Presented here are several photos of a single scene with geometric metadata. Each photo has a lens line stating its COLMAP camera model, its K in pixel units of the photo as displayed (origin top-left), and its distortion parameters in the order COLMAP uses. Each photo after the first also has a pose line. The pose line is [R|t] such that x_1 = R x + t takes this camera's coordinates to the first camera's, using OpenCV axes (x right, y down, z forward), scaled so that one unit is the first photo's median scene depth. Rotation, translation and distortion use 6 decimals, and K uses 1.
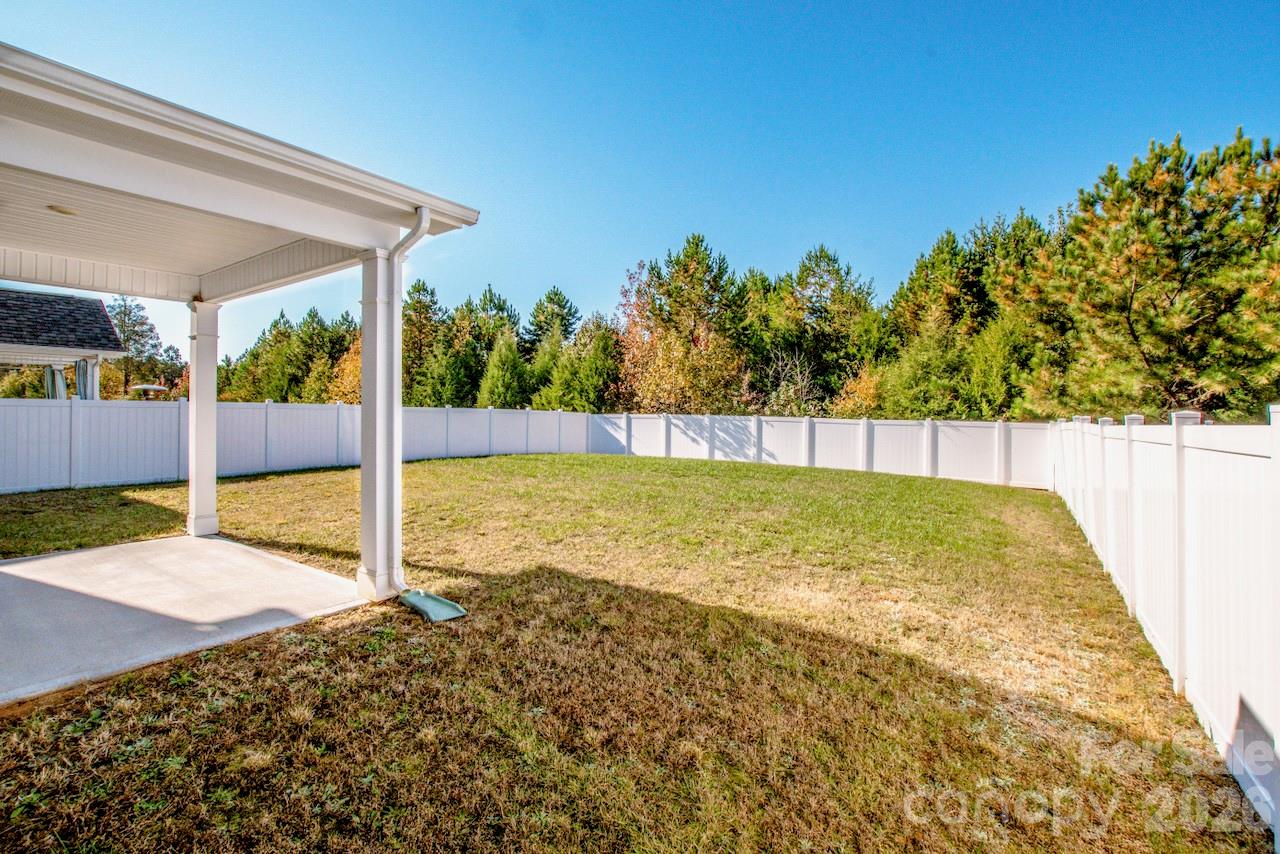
lens RADIAL K [[582.1, 0, 626.5], [0, 582.1, 407.9], [0, 0, 1]] dist [-0.033010, 0.005485]
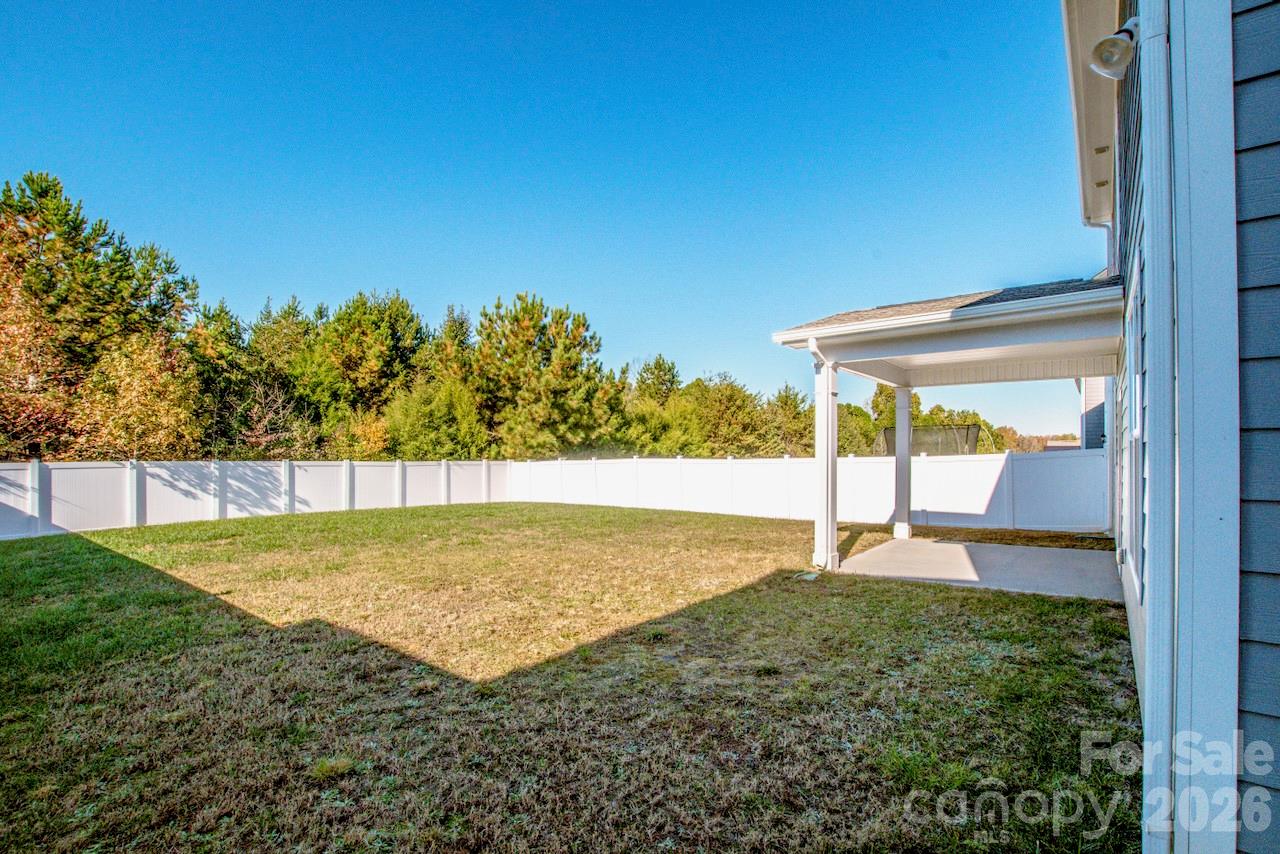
lens RADIAL K [[582.1, 0, 630.2], [0, 582.1, 447.4], [0, 0, 1]] dist [-0.033010, 0.005485]
pose [[0.106035, -0.004402, 0.994353, -0.569435], [-0.009262, 0.999942, 0.005415, -0.014907], [-0.994319, -0.009784, 0.105989, 0.367574]]
